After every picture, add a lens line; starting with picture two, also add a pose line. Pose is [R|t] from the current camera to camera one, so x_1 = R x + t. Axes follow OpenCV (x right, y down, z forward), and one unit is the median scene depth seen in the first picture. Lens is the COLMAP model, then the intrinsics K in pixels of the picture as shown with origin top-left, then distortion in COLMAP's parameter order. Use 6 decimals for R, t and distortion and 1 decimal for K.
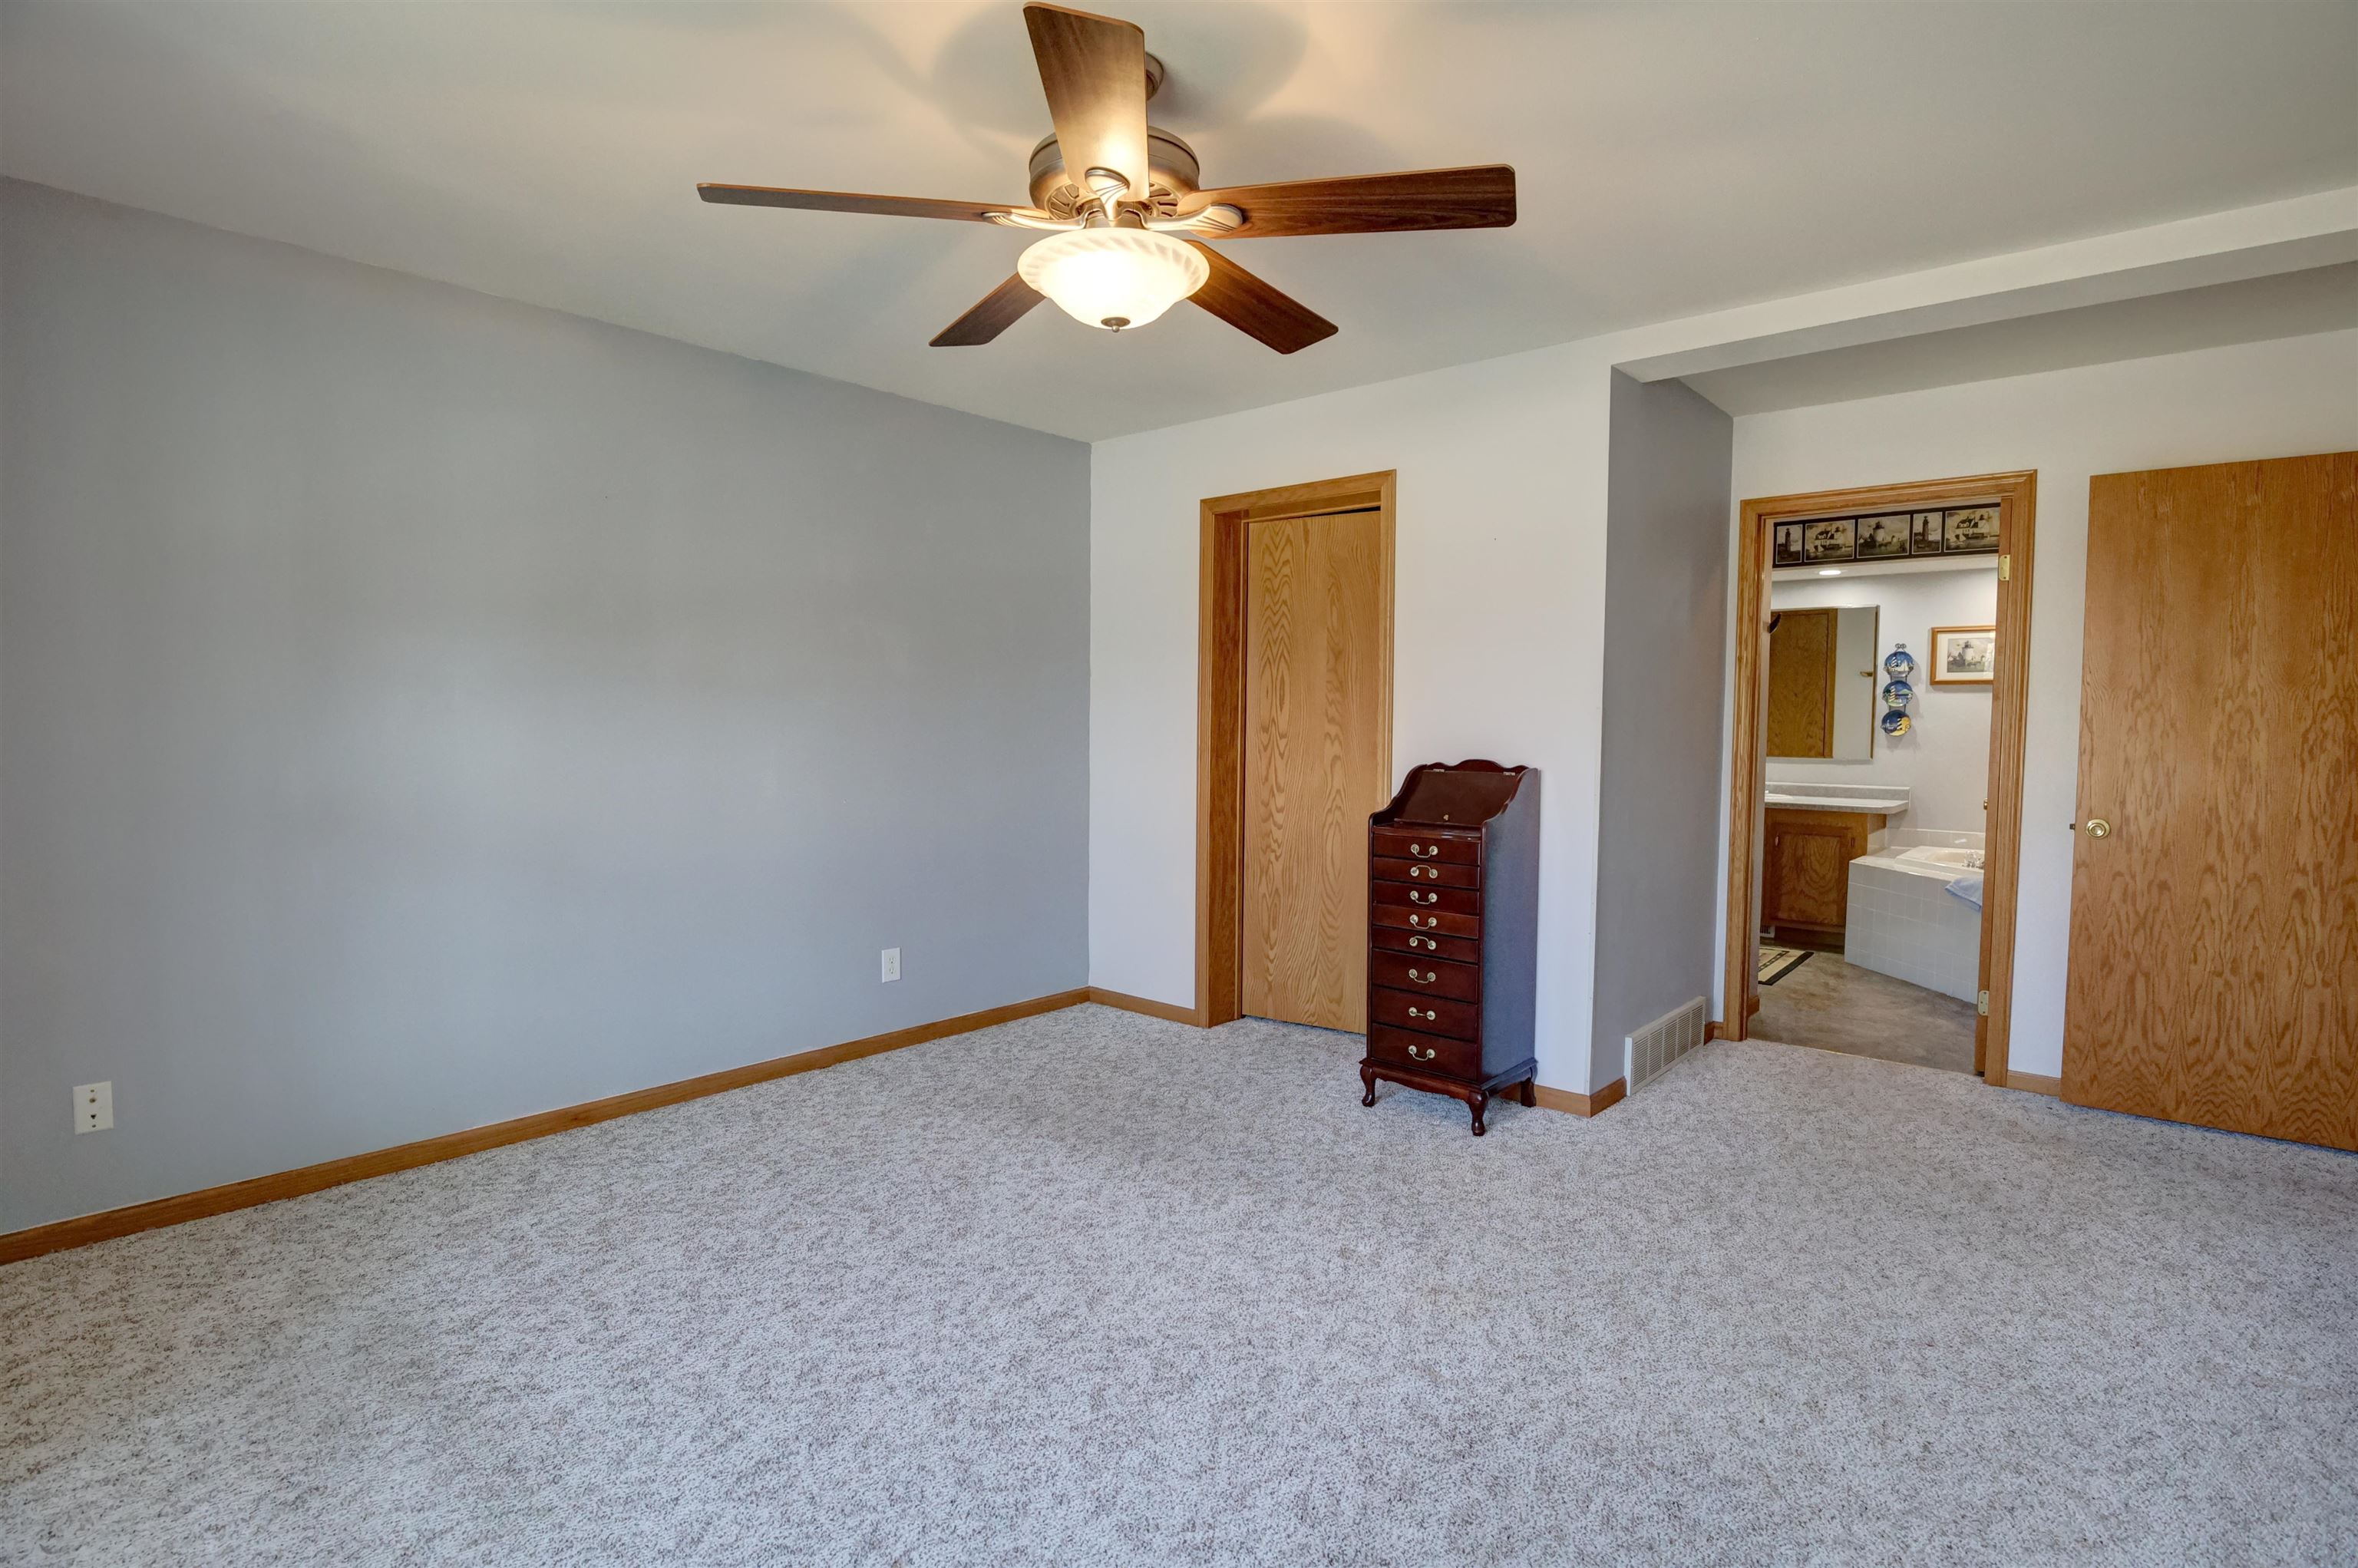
lens RADIAL K [[1169.1, 0, 1179.0], [0, 1169.1, 784.0], [0, 0, 1]] dist [-0.027146, 0.000667]
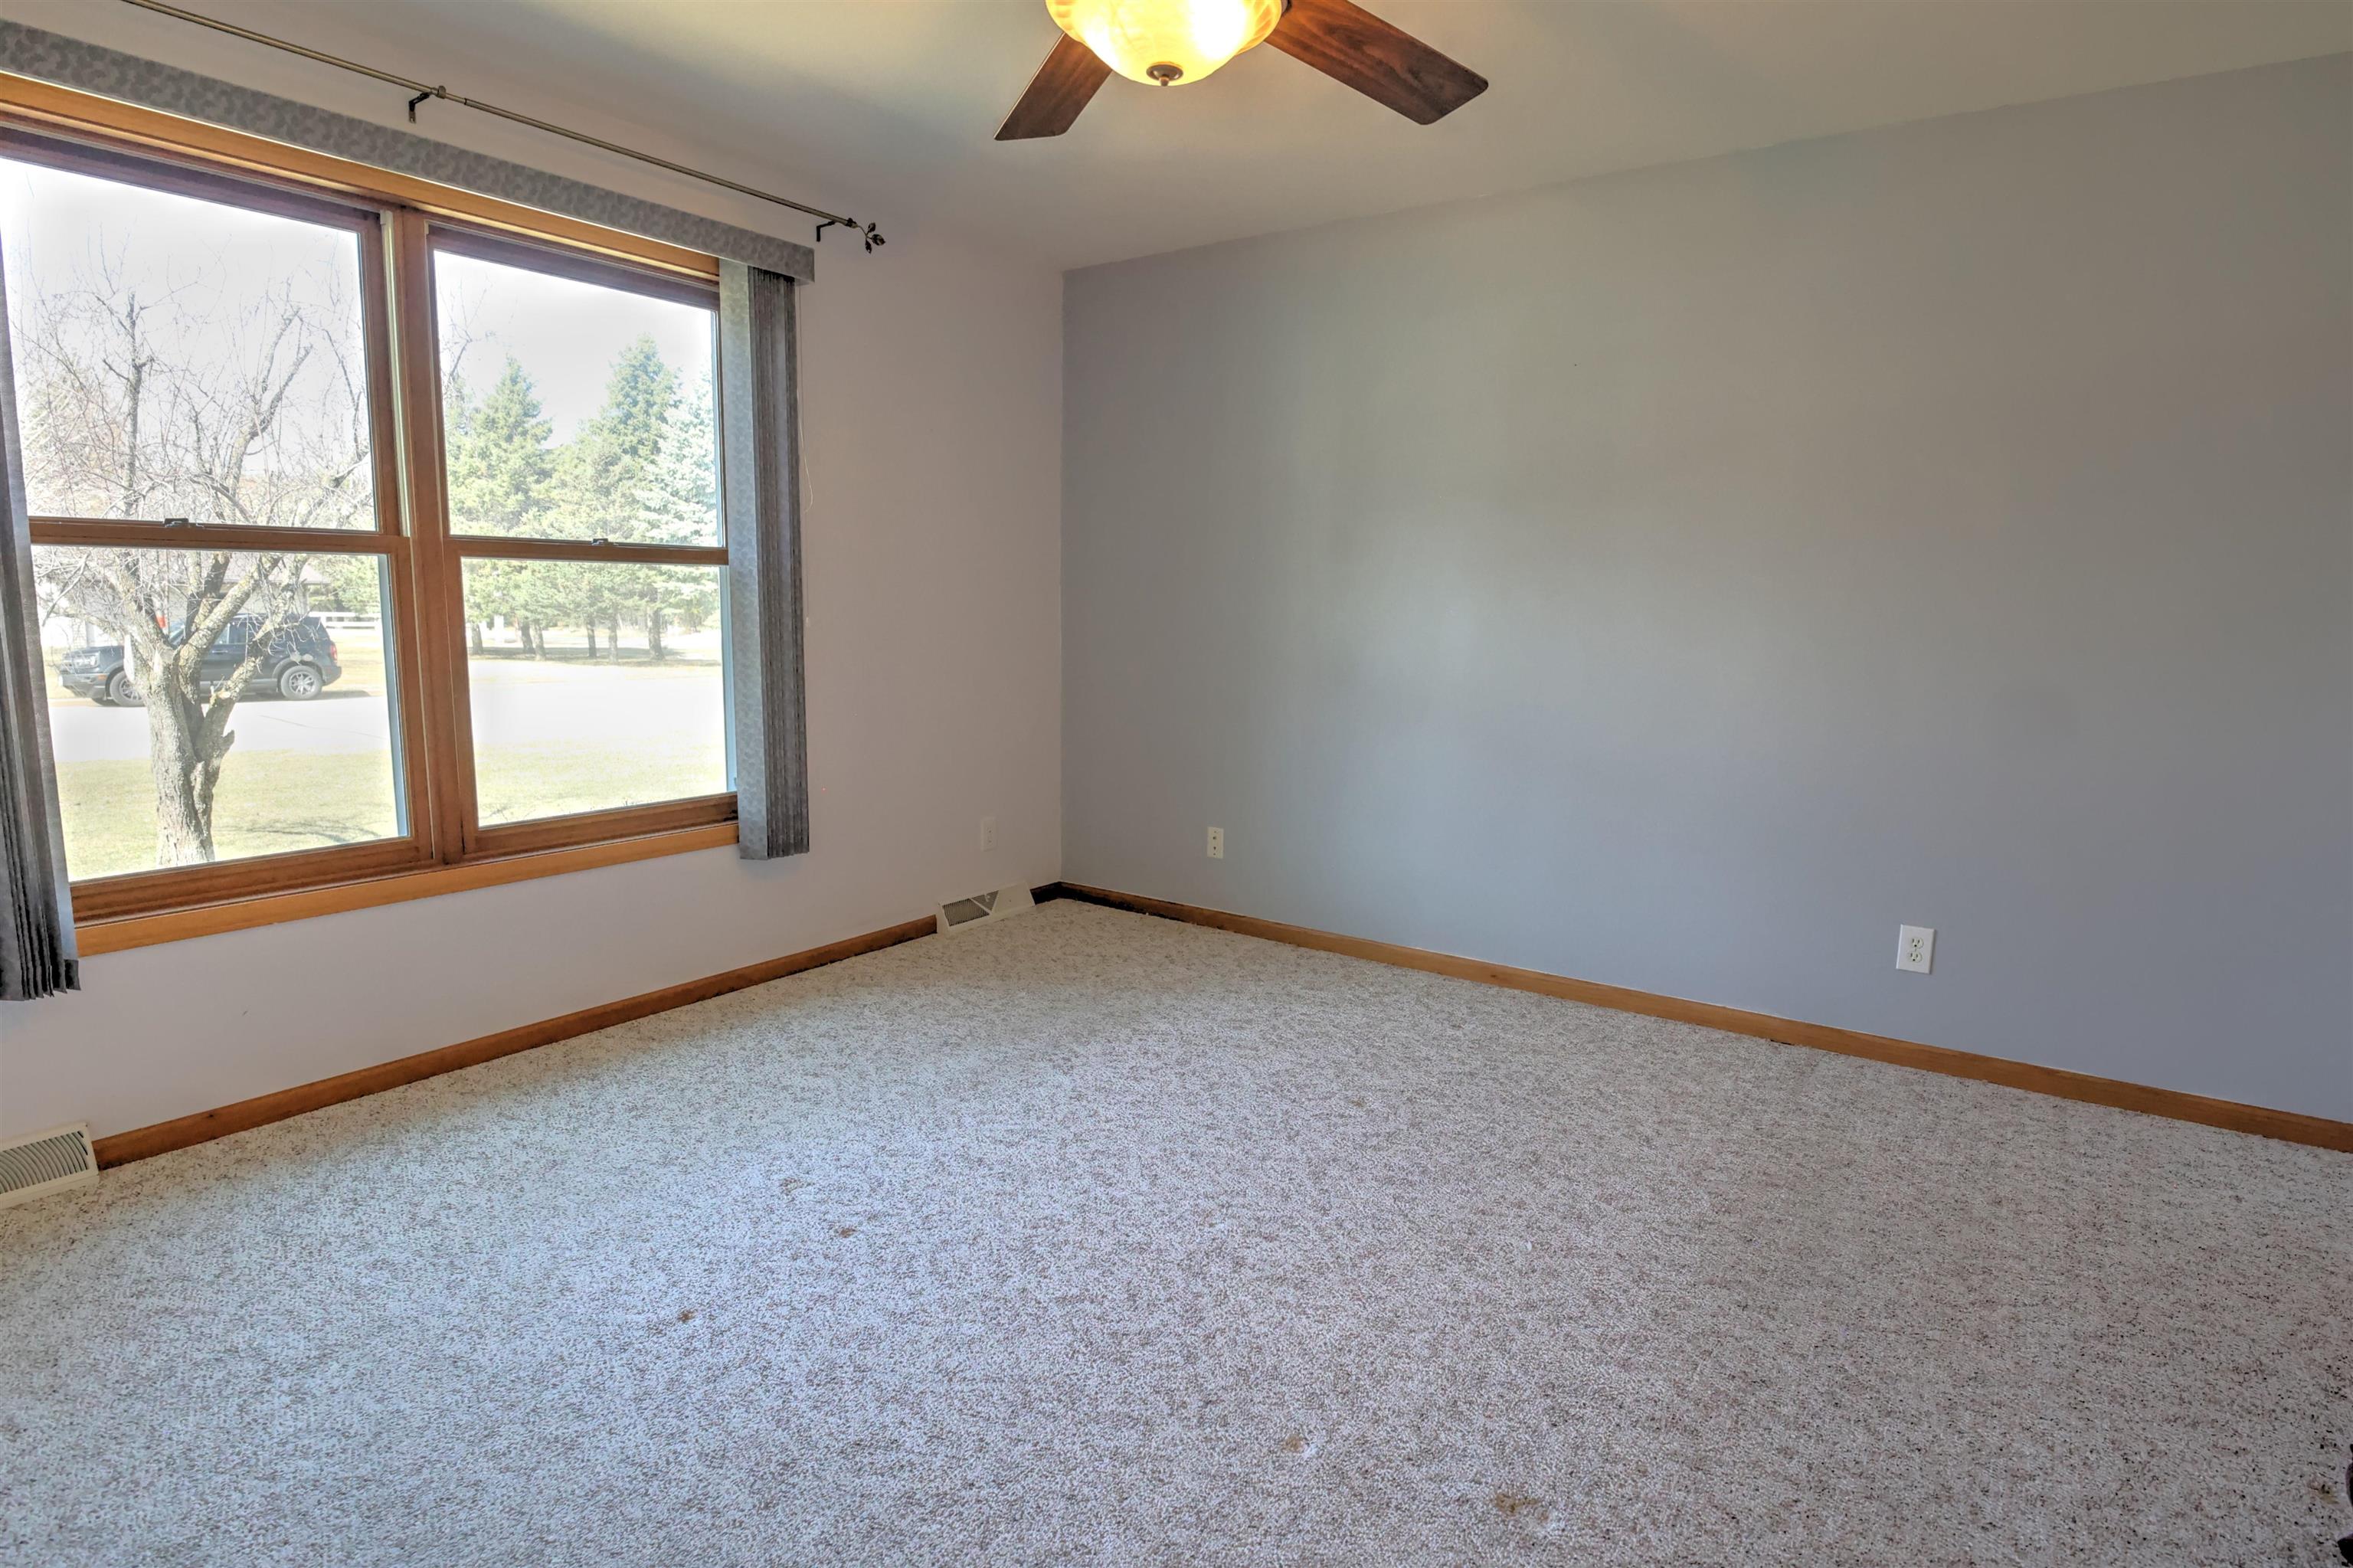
lens RADIAL K [[1211.6, 0, 1176.5], [0, 1211.6, 784.0], [0, 0, 1]] dist [-0.003463, -0.016244]
pose [[0.099234, 0.142302, -0.984836, 0.605147], [-0.071017, 0.988211, 0.135634, -0.017280], [0.992527, 0.056480, 0.108170, 0.678519]]
